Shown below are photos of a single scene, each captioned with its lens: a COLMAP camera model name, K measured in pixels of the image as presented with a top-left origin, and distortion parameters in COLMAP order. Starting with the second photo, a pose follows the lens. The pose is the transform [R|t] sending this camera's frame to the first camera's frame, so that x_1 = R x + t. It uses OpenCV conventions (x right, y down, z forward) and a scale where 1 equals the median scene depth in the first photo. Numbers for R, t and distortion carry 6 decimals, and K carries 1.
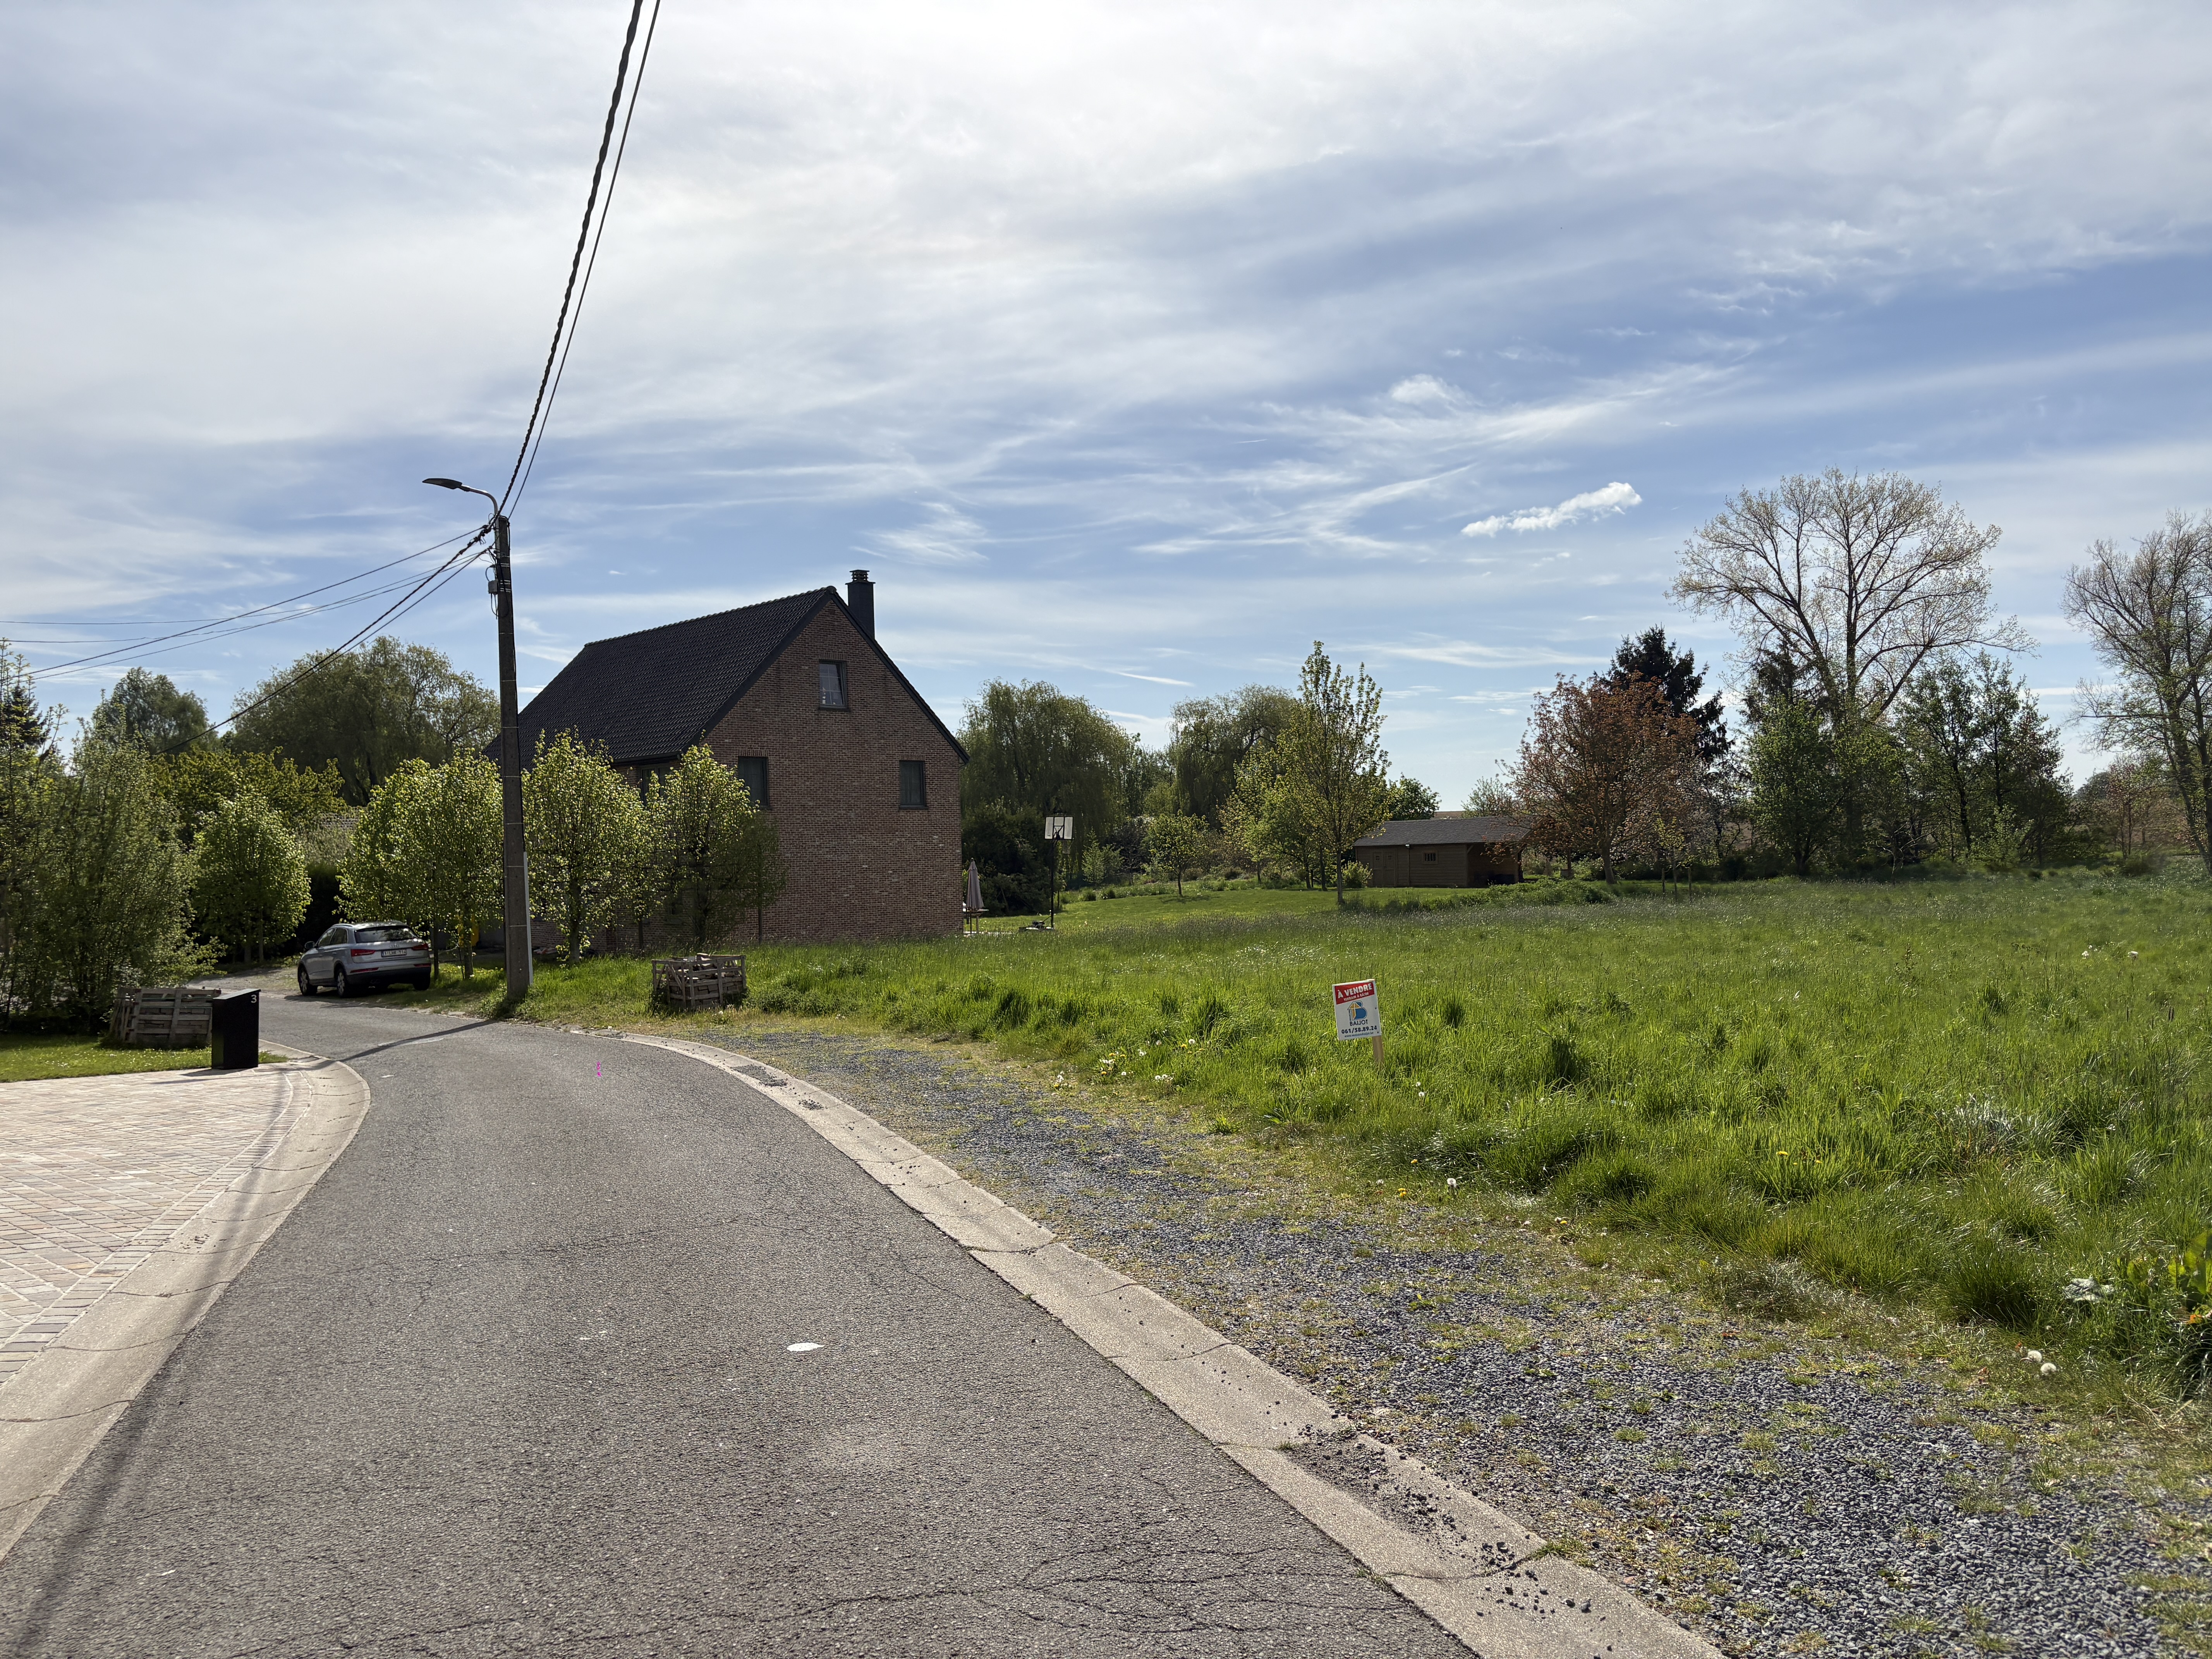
lens RADIAL K [[1686.1, 0, 1106.0], [0, 1686.1, 829.5], [0, 0, 1]] dist [0.039787, 0.001272]
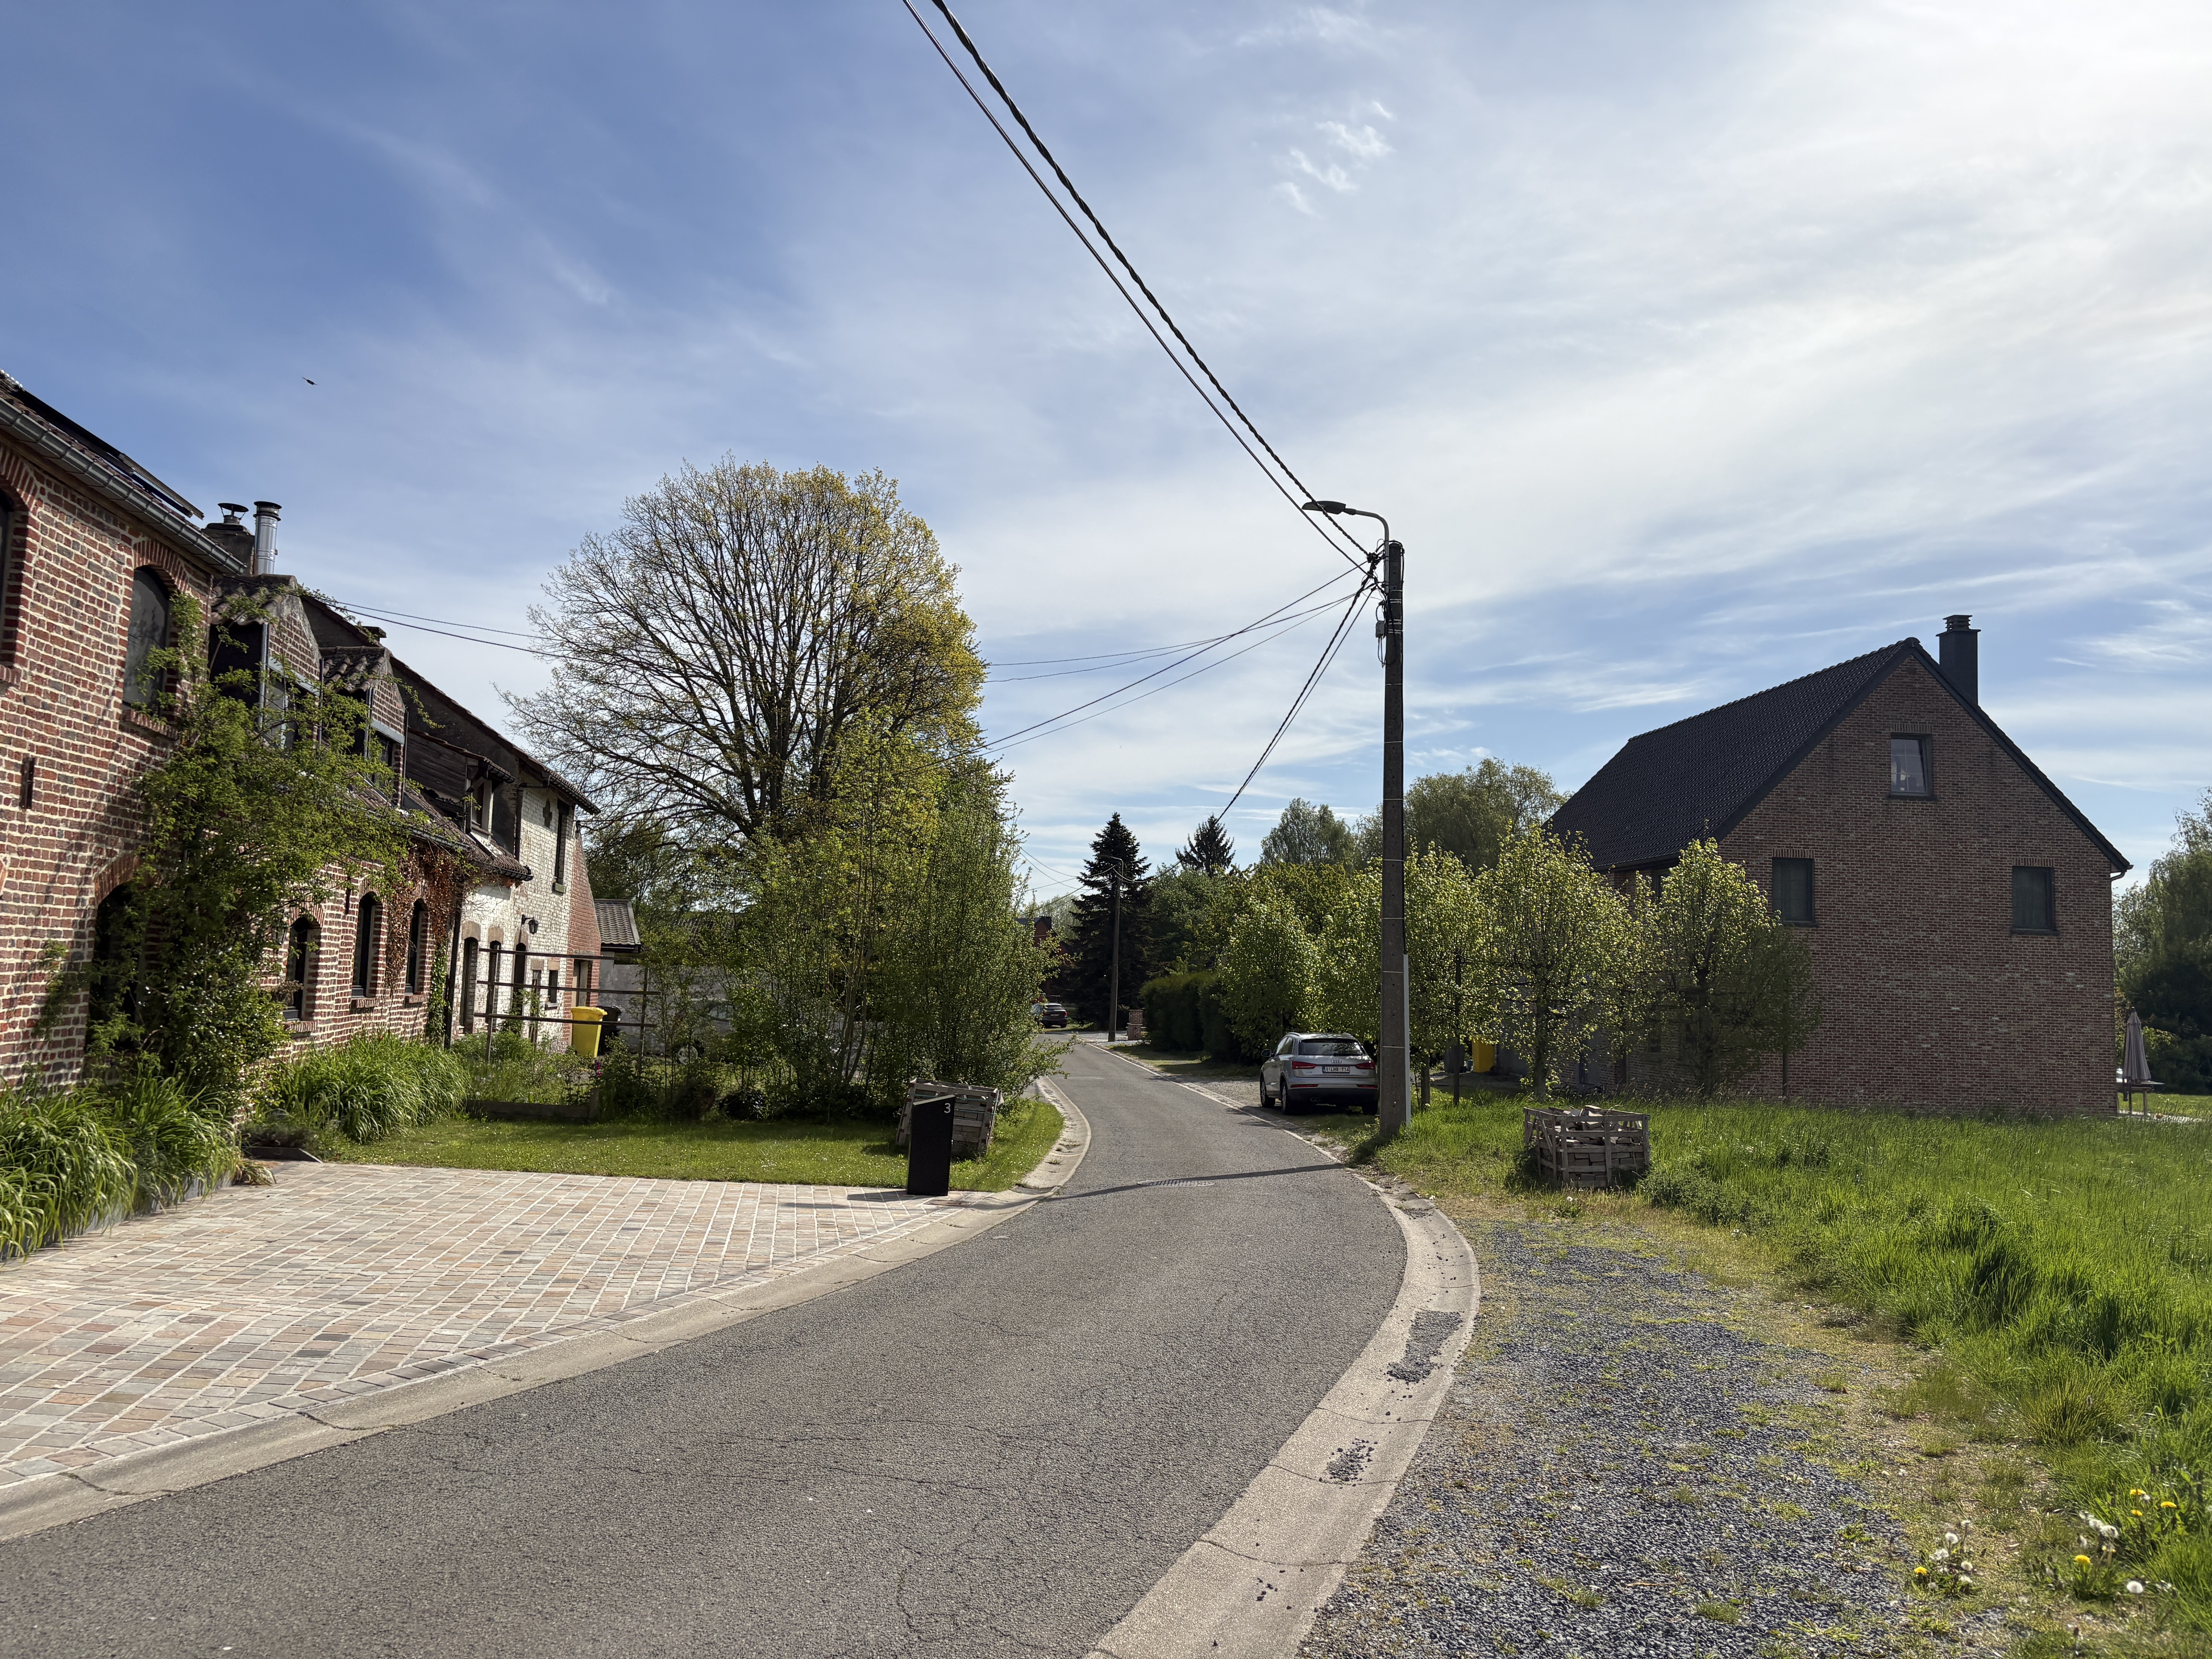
lens RADIAL K [[1665.1, 0, 1072.4], [0, 1665.1, 820.0], [0, 0, 1]] dist [0.013038, -0.003623]
pose [[0.777995, -0.008489, -0.628214, 0.010728], [-0.044801, 0.996614, -0.068951, 0.004435], [0.626672, 0.081788, 0.774980, 0.113865]]
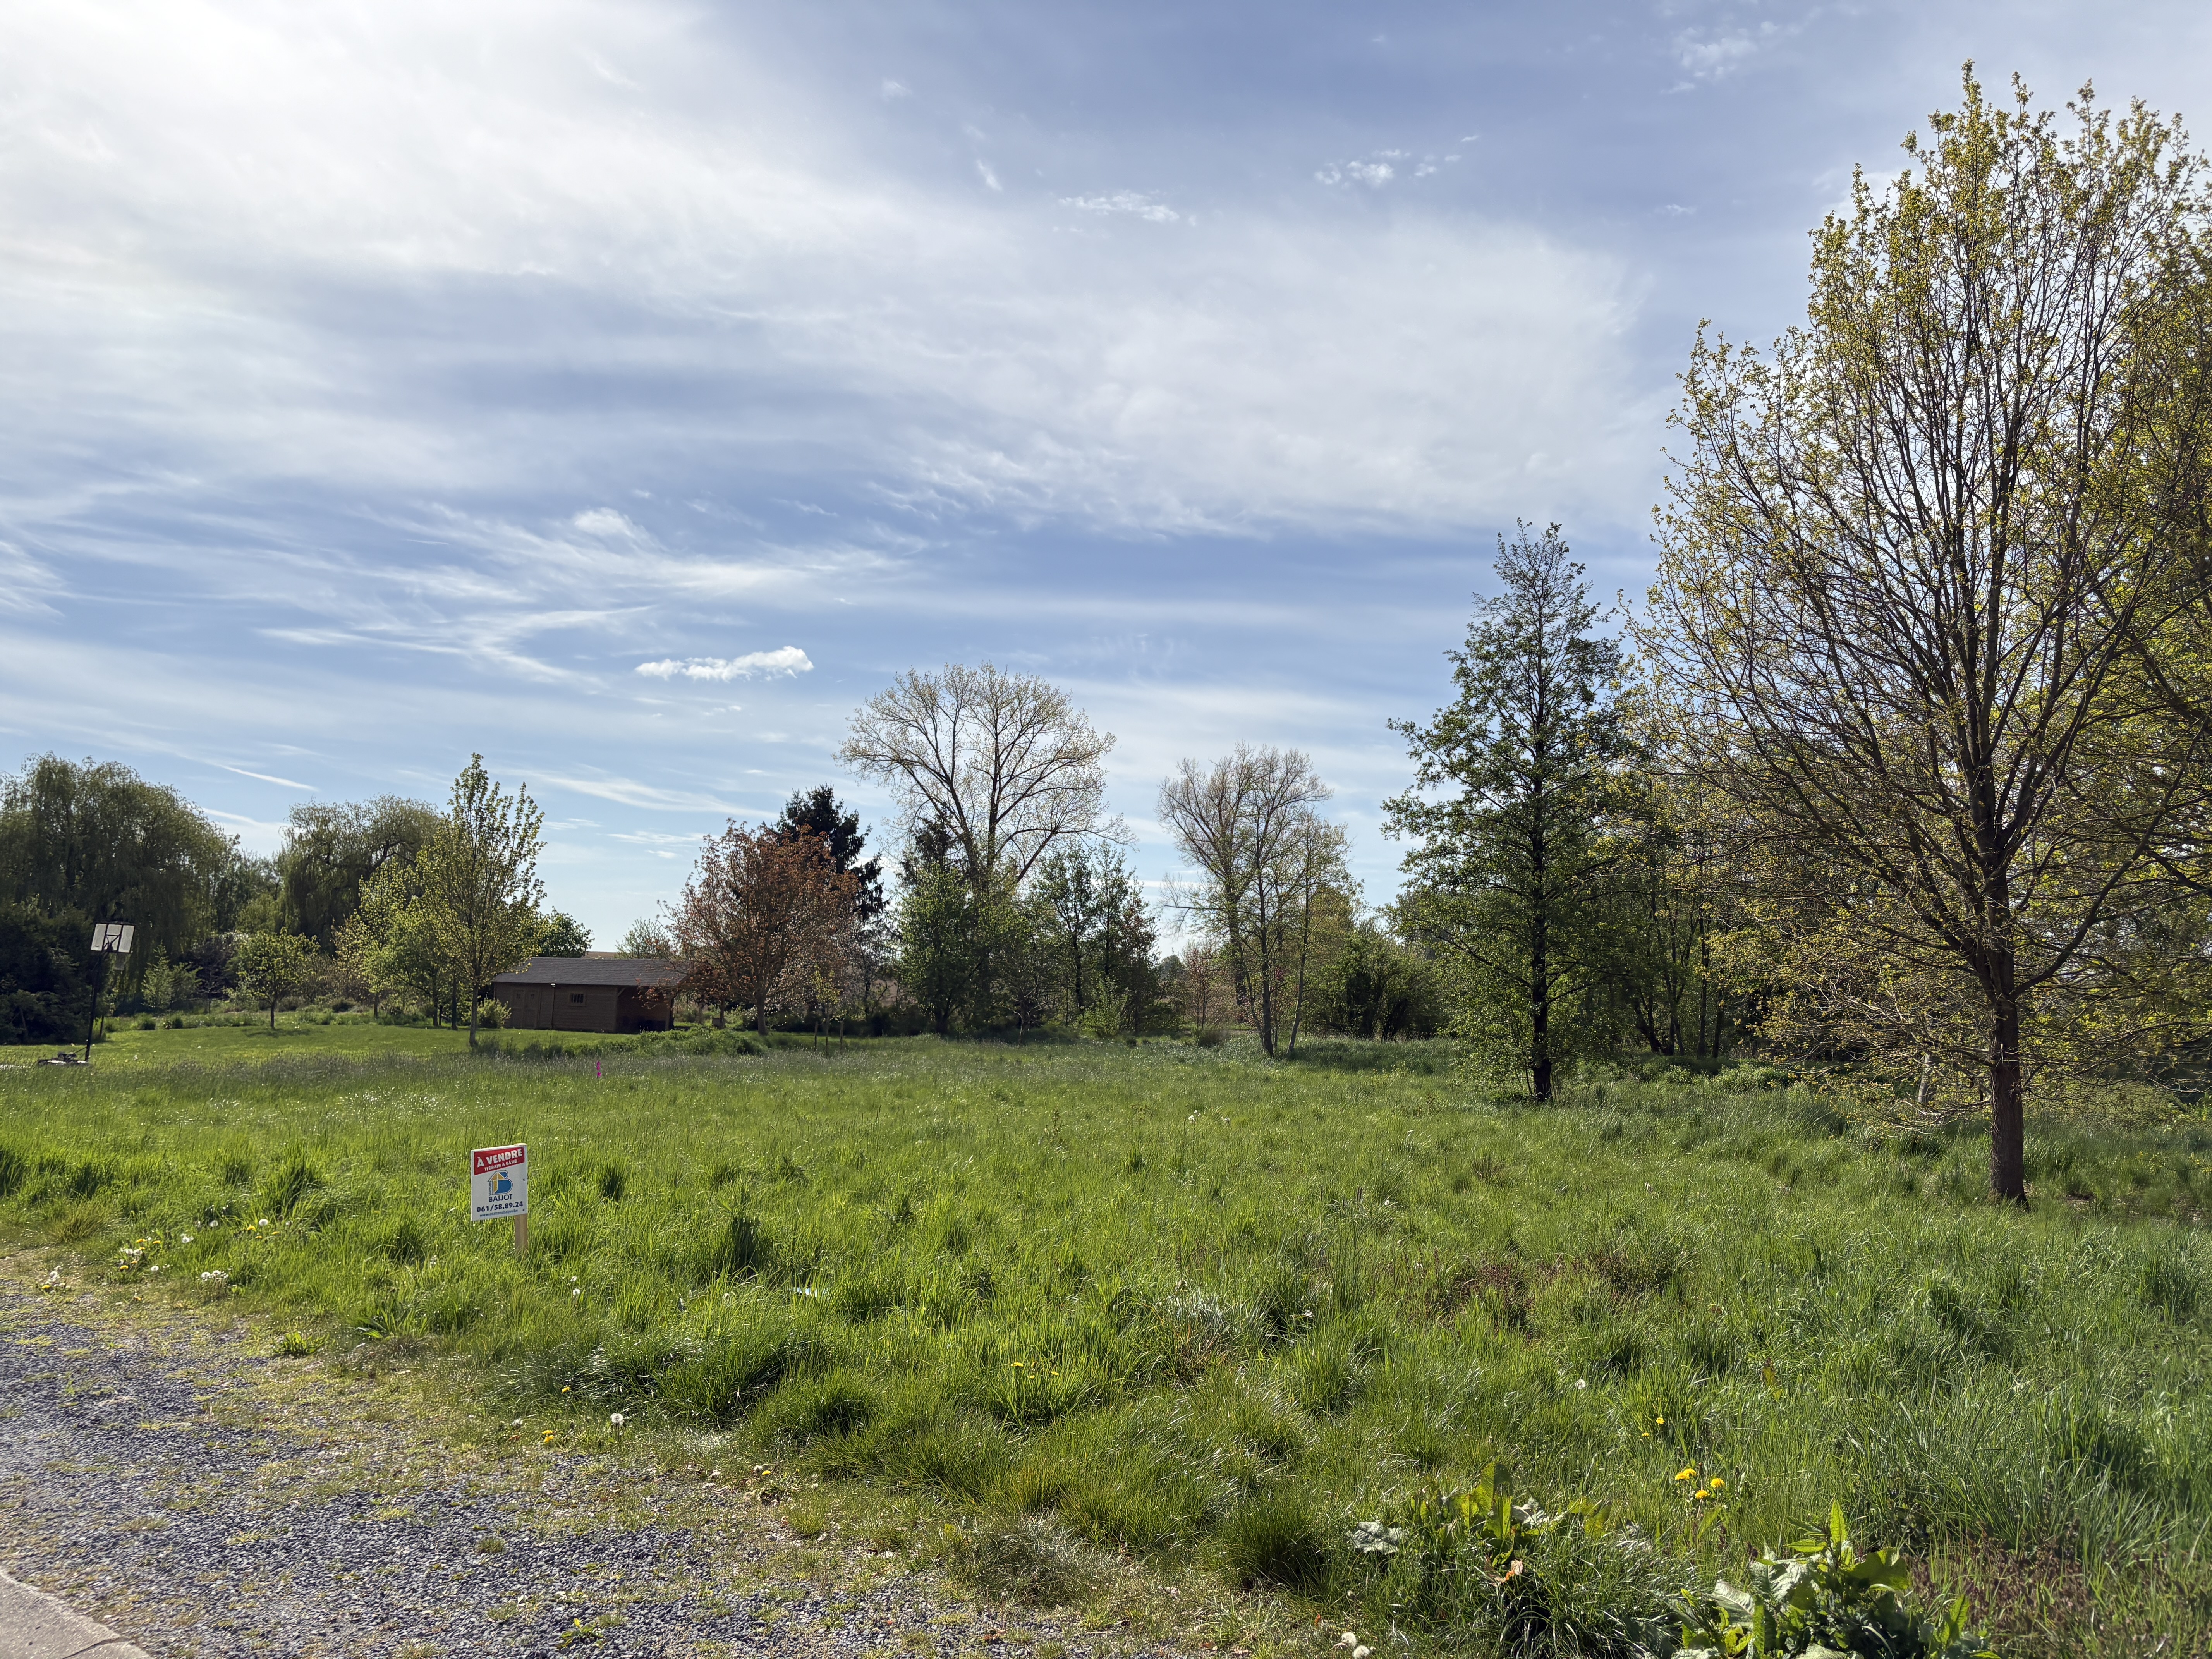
lens RADIAL K [[1679.7, 0, 1144.4], [0, 1679.7, 819.1], [0, 0, 1]] dist [0.054902, -0.060446]
pose [[0.869077, 0.106407, 0.483098, 0.001253], [-0.061001, 0.992190, -0.108801, 0.000646], [-0.490902, 0.065087, 0.868780, 0.024135]]
